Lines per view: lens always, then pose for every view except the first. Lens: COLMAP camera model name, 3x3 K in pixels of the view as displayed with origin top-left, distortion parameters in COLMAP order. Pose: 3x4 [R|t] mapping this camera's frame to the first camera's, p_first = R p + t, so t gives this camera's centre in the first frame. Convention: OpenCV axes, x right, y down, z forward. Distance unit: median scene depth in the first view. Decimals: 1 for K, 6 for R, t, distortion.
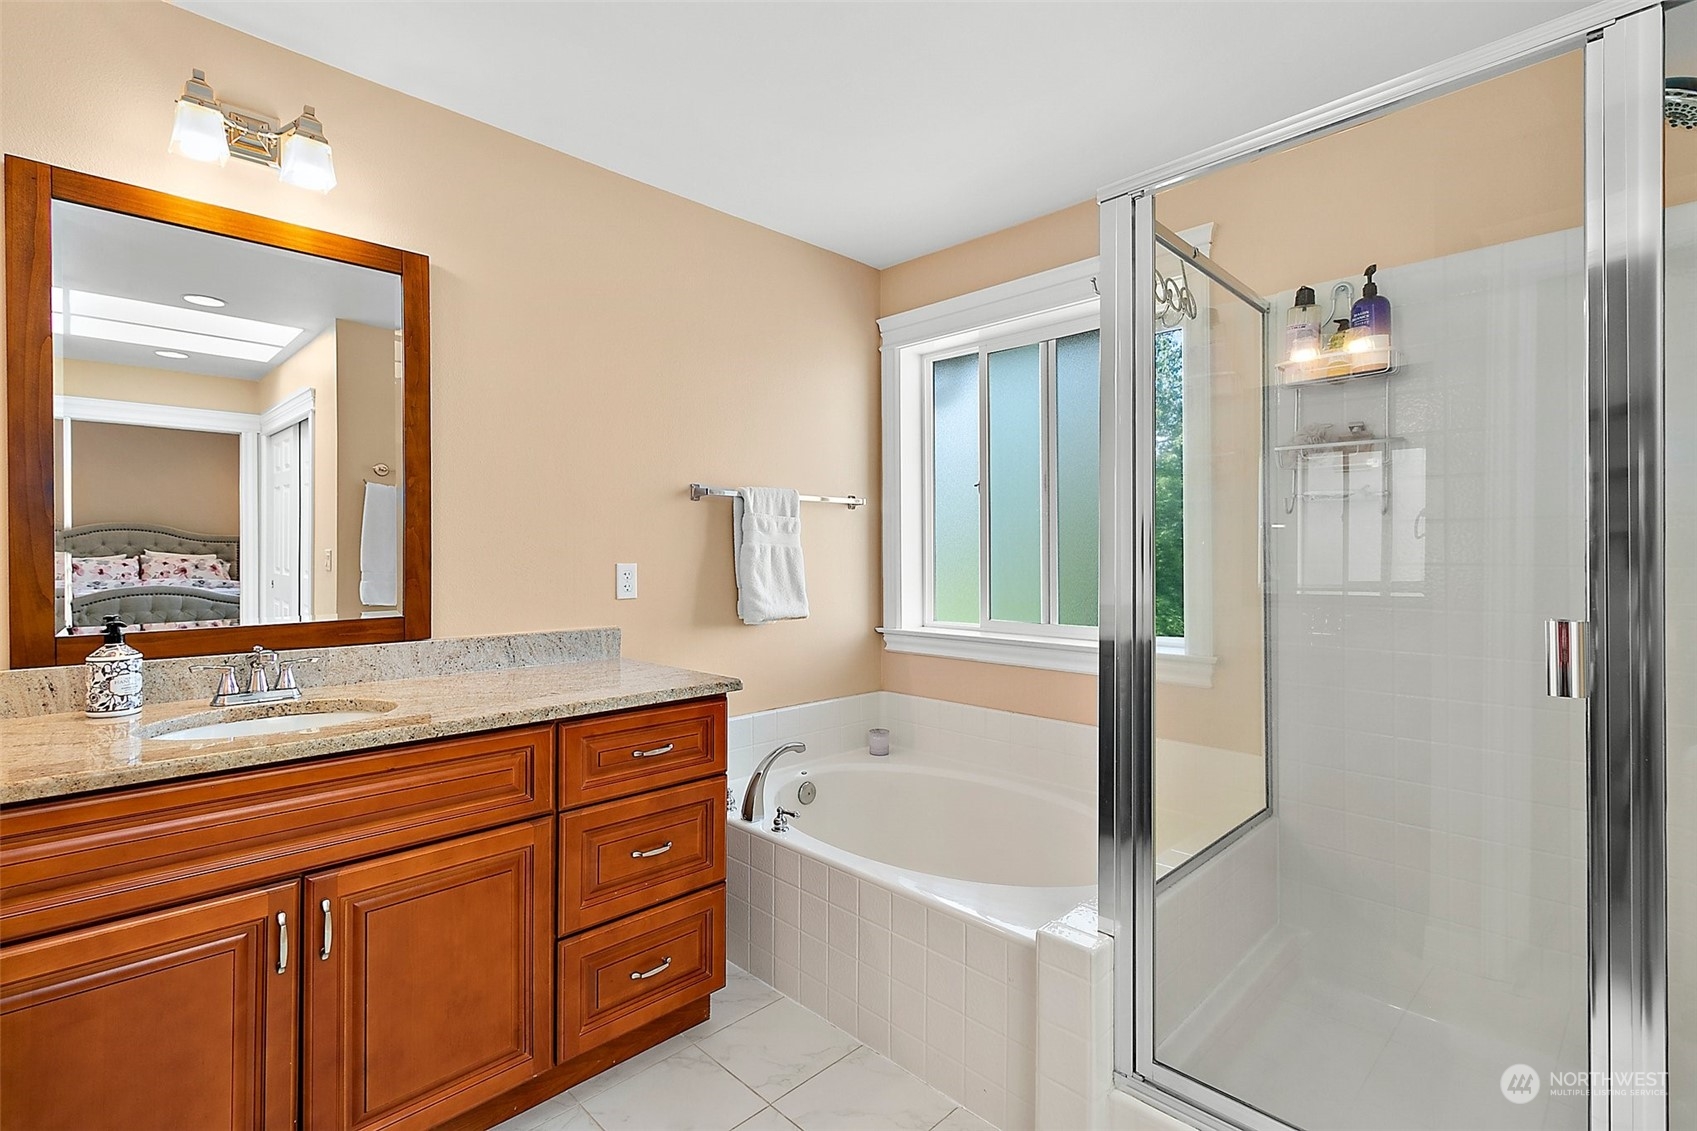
lens RADIAL K [[786.8, 0, 841.8], [0, 786.8, 552.7], [0, 0, 1]] dist [0.008989, 0.000064]
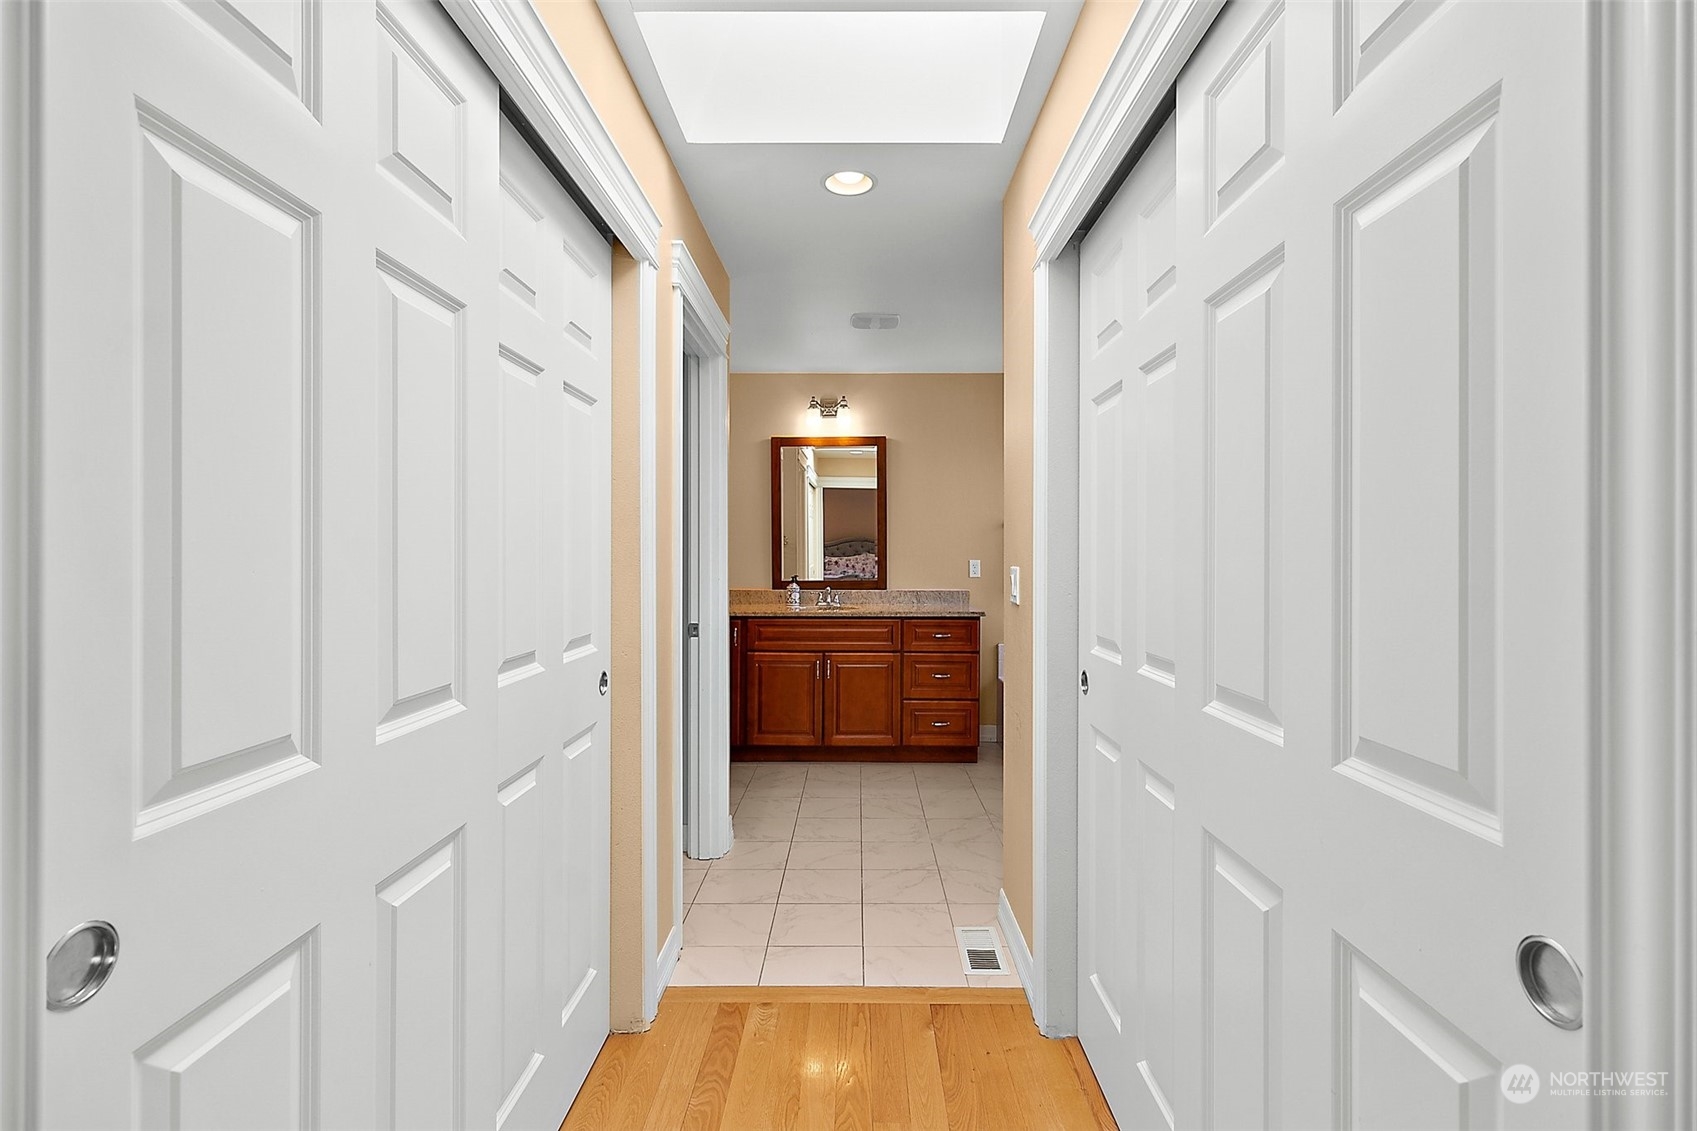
lens RADIAL K [[786.8, 0, 850.5], [0, 786.8, 559.9], [0, 0, 1]] dist [0.008989, 0.000064]
pose [[0.707191, 0.007099, -0.706986, 1.384724], [-0.003034, 0.999971, 0.007006, -0.001470], [0.707016, -0.002809, 0.707192, -1.004460]]
